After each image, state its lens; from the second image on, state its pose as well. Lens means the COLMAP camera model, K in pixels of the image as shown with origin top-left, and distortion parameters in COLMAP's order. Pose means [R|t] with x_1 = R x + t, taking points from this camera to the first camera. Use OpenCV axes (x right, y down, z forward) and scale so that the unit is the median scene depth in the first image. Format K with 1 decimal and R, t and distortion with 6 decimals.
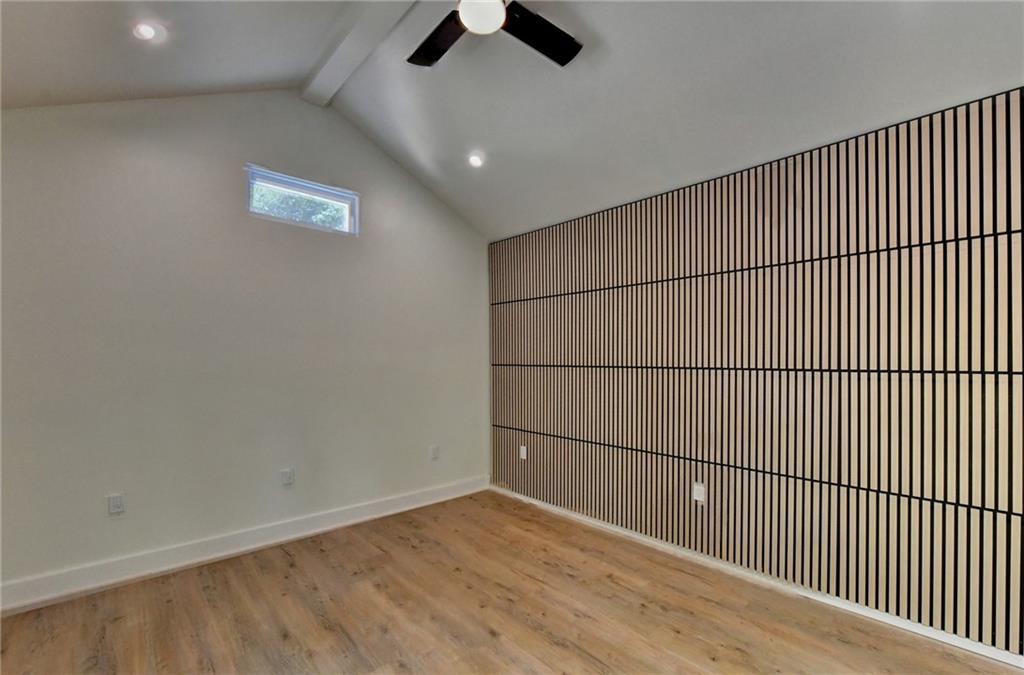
lens RADIAL K [[437.2, 0, 536.3], [0, 437.2, 353.5], [0, 0, 1]] dist [-0.000132, -0.000299]
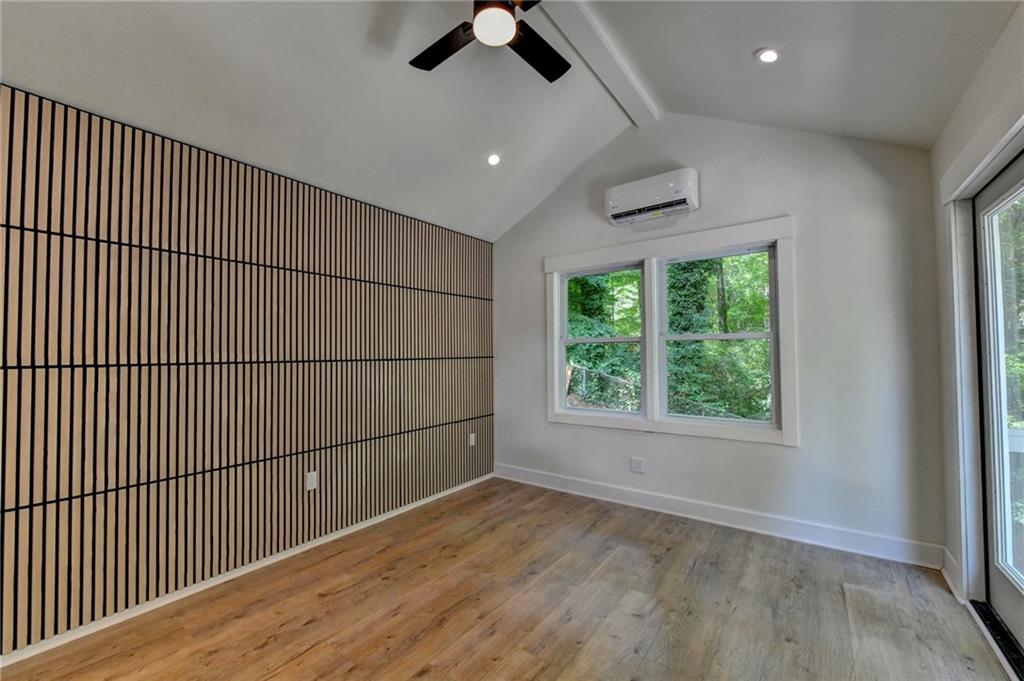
lens RADIAL K [[423.2, 0, 509.1], [0, 423.2, 342.5], [0, 0, 1]] dist [-0.001902, -0.000334]
pose [[-0.167604, 0.023923, 0.985564, -0.780875], [-0.010641, 0.999603, -0.026073, 0.012466], [-0.985797, -0.014858, -0.167283, 0.800515]]
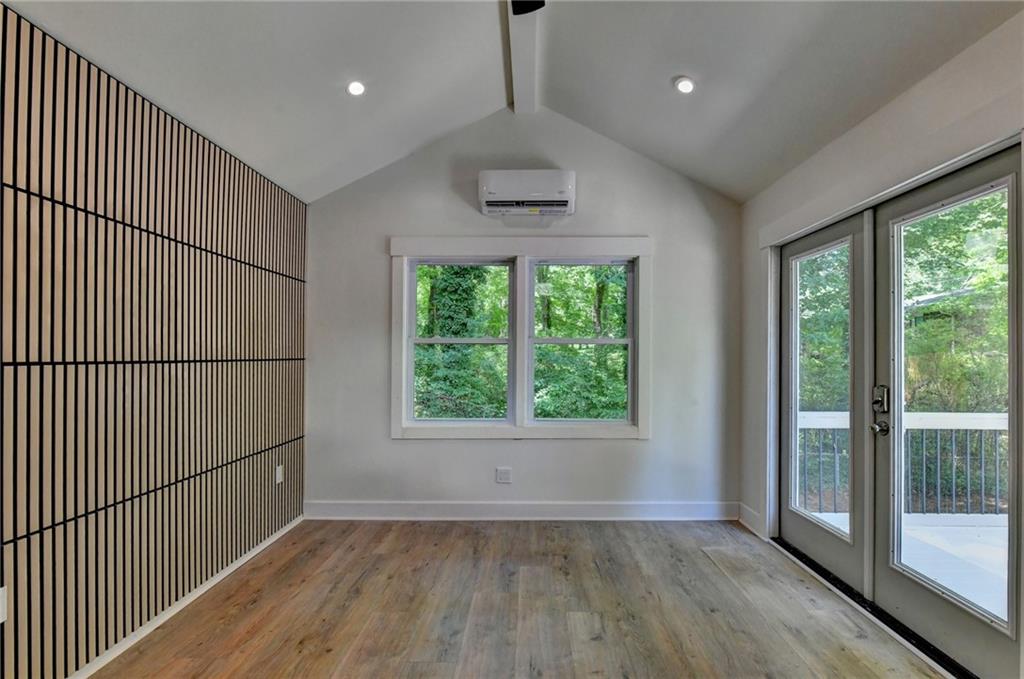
lens RADIAL K [[437.2, 0, 536.3], [0, 437.2, 355.5], [0, 0, 1]] dist [-0.000132, -0.000299]
pose [[-0.725411, -0.004714, 0.688299, -0.471483], [-0.019552, 0.999714, -0.013759, 0.021628], [-0.688038, -0.023439, -0.725296, 1.058612]]
